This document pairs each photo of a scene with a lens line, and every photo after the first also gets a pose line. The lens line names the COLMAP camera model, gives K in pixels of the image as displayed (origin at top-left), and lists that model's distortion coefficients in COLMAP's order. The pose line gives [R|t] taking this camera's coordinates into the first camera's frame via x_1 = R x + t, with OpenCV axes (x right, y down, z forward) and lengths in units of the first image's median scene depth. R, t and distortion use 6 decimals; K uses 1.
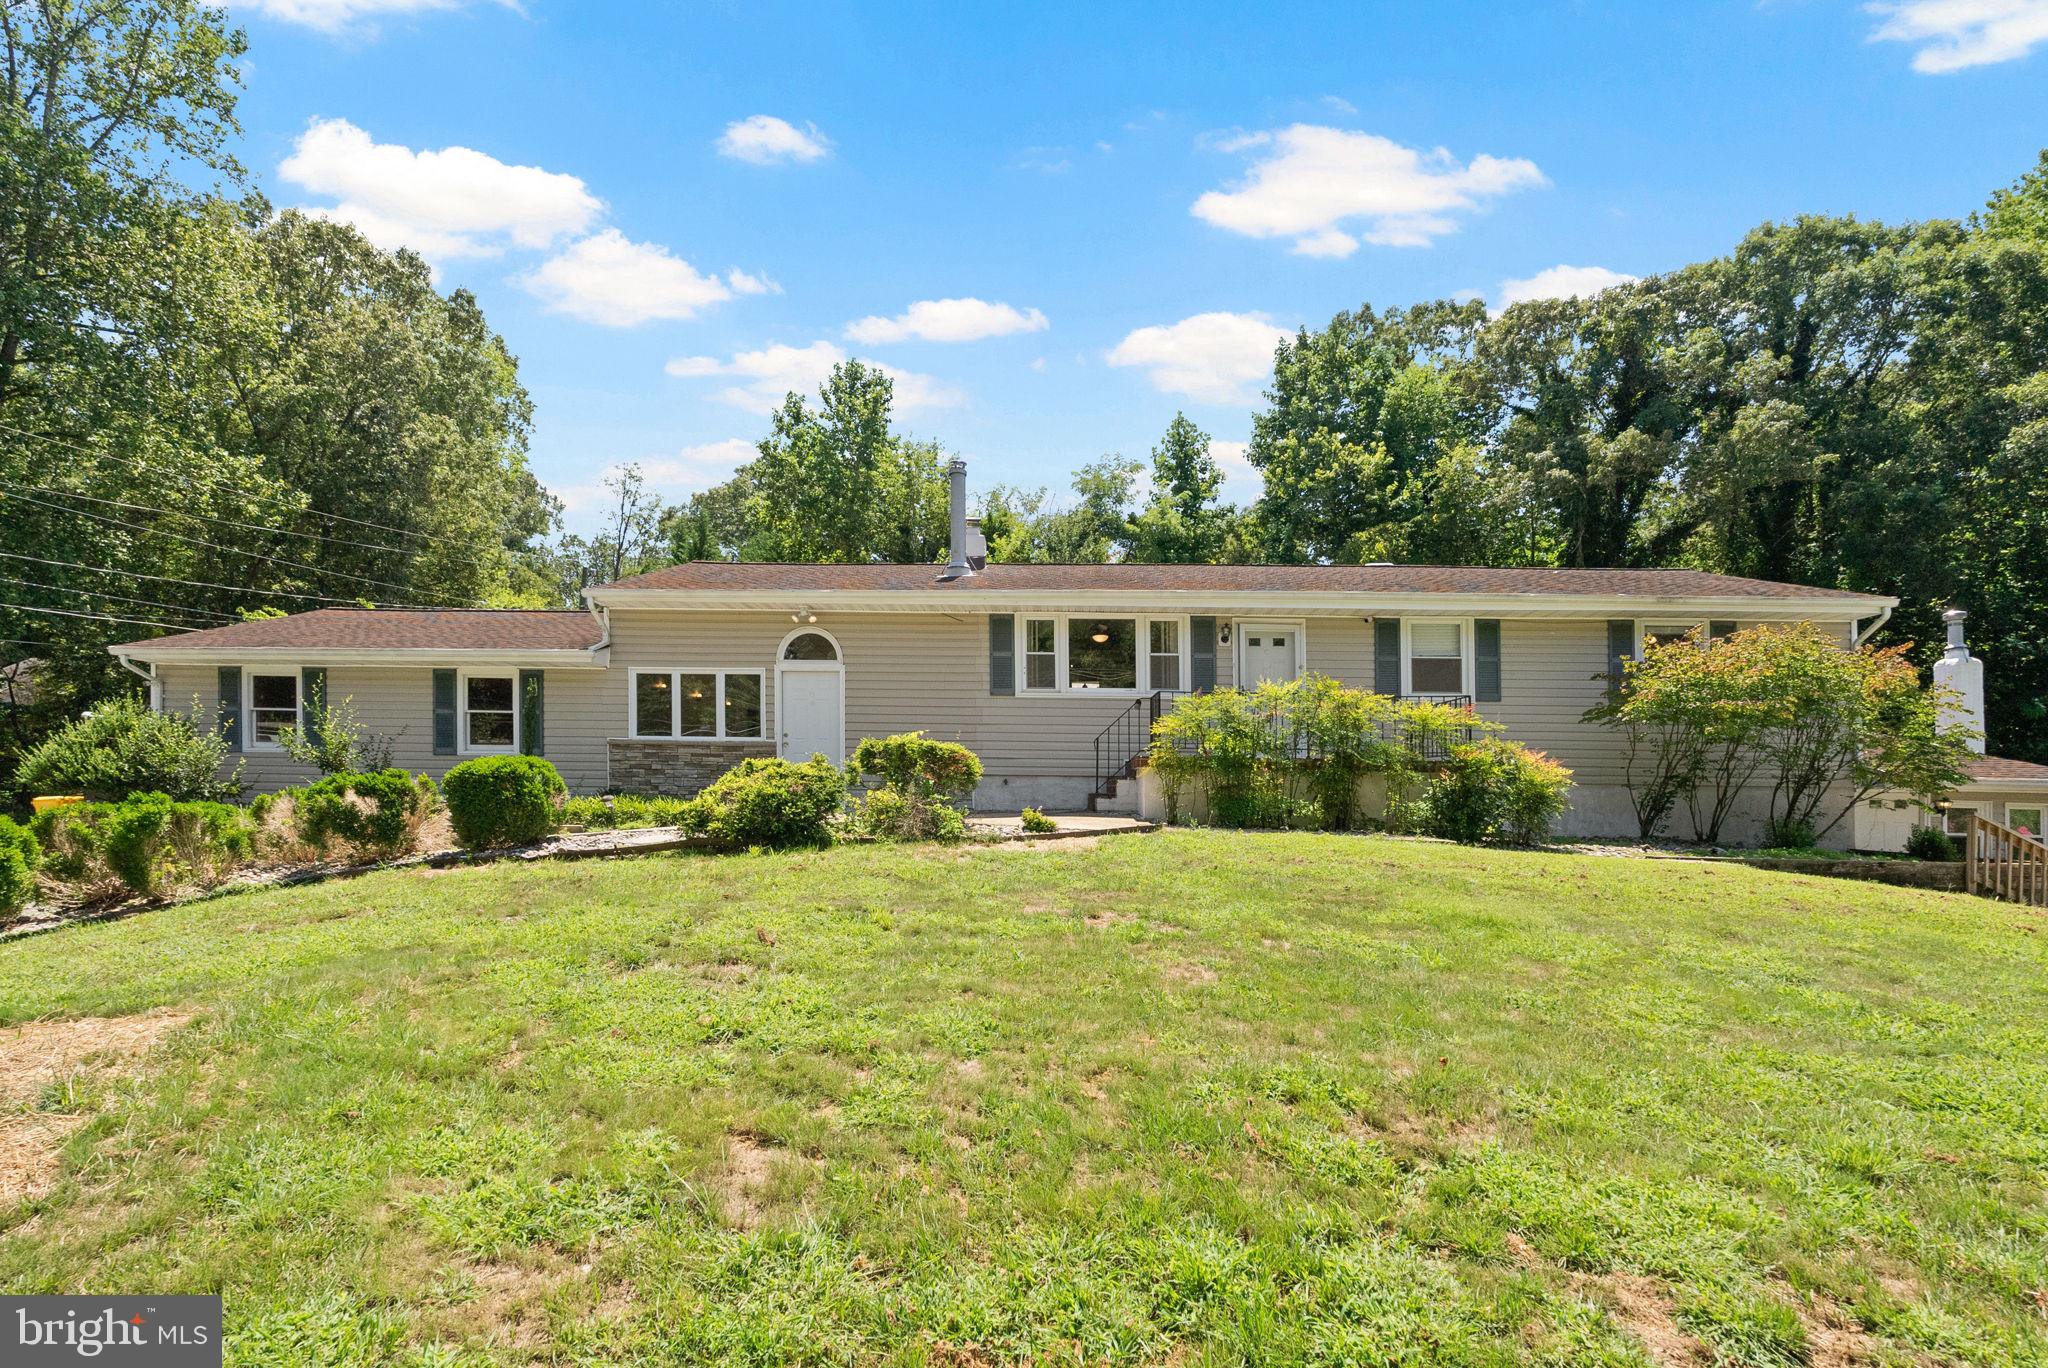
lens RADIAL K [[922.4, 0, 1025.3], [0, 922.4, 760.9], [0, 0, 1]] dist [-0.003806, -0.000648]
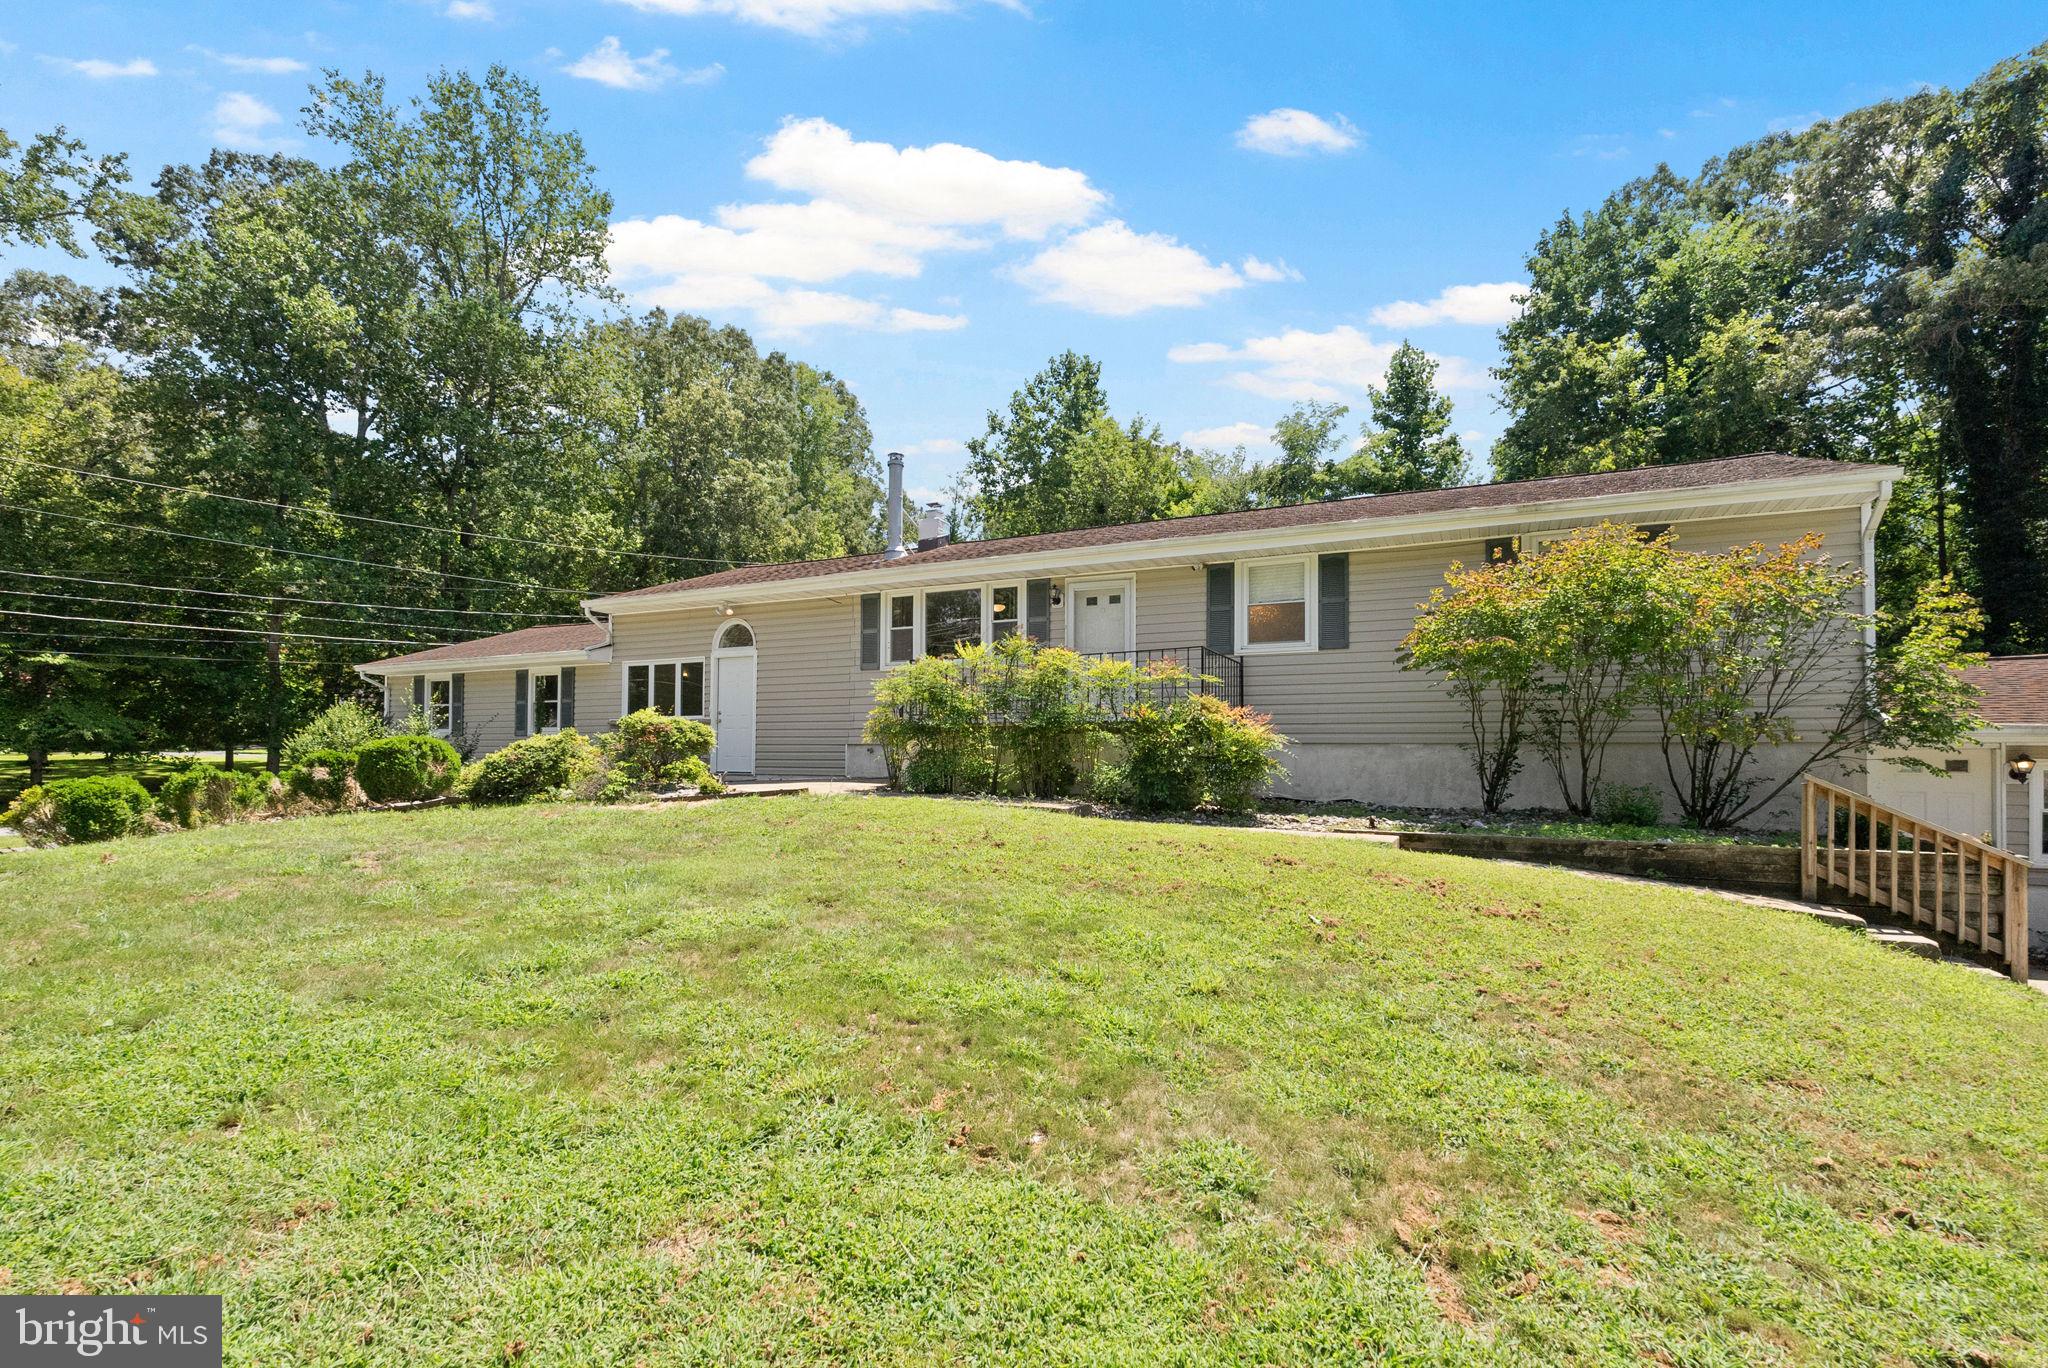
lens RADIAL K [[917.3, 0, 1036.6], [0, 917.3, 724.1], [0, 0, 1]] dist [-0.004725, -0.000791]
pose [[0.915094, -0.024427, -0.402501, 0.570589], [0.020637, 0.999692, -0.013750, 0.010615], [0.402713, 0.004277, 0.915316, 0.103208]]
